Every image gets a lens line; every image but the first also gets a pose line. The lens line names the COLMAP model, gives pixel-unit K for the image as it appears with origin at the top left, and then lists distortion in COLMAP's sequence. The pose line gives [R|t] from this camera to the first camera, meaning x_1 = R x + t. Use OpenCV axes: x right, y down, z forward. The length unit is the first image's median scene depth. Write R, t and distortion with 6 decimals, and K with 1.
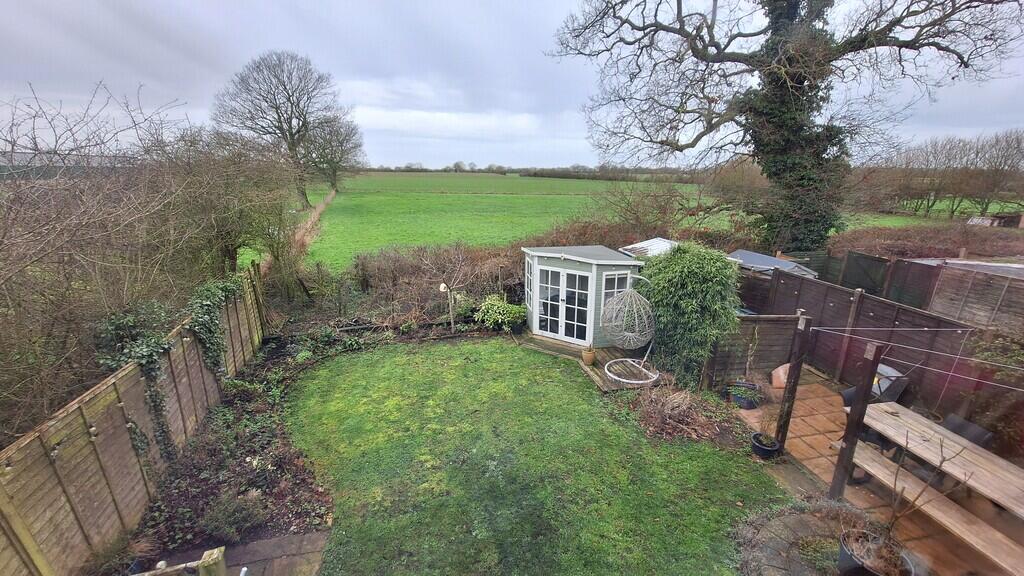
lens RADIAL K [[406.6, 0, 515.2], [0, 406.6, 290.3], [0, 0, 1]] dist [-0.003120, -0.000015]
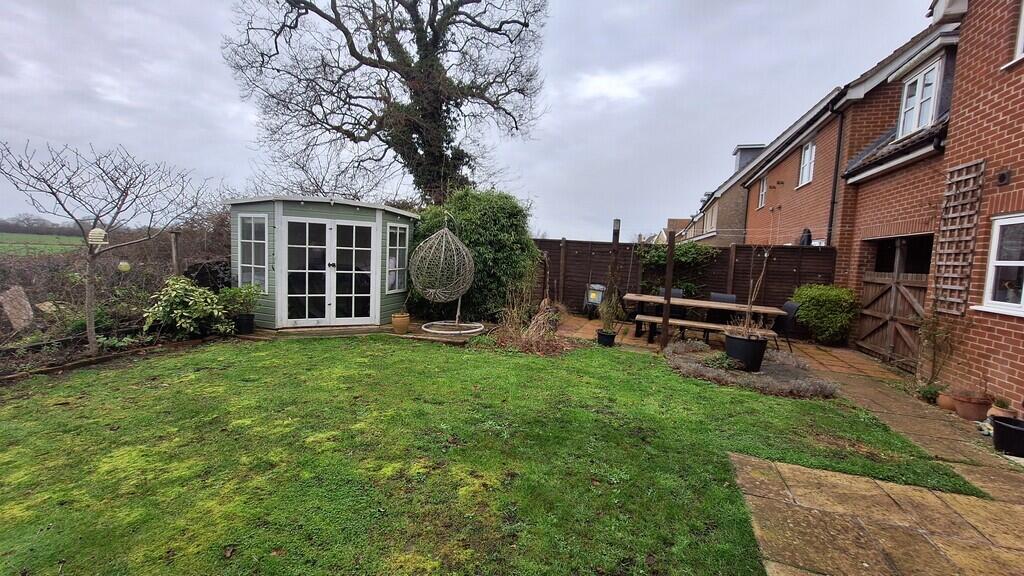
lens RADIAL K [[406.6, 0, 509.5], [0, 406.6, 285.9], [0, 0, 1]] dist [-0.003120, -0.000015]
pose [[0.519593, -0.047631, 0.853085, -0.328507], [0.197264, 0.978157, -0.065535, 0.168111], [-0.831330, 0.202335, 0.517640, 0.385443]]
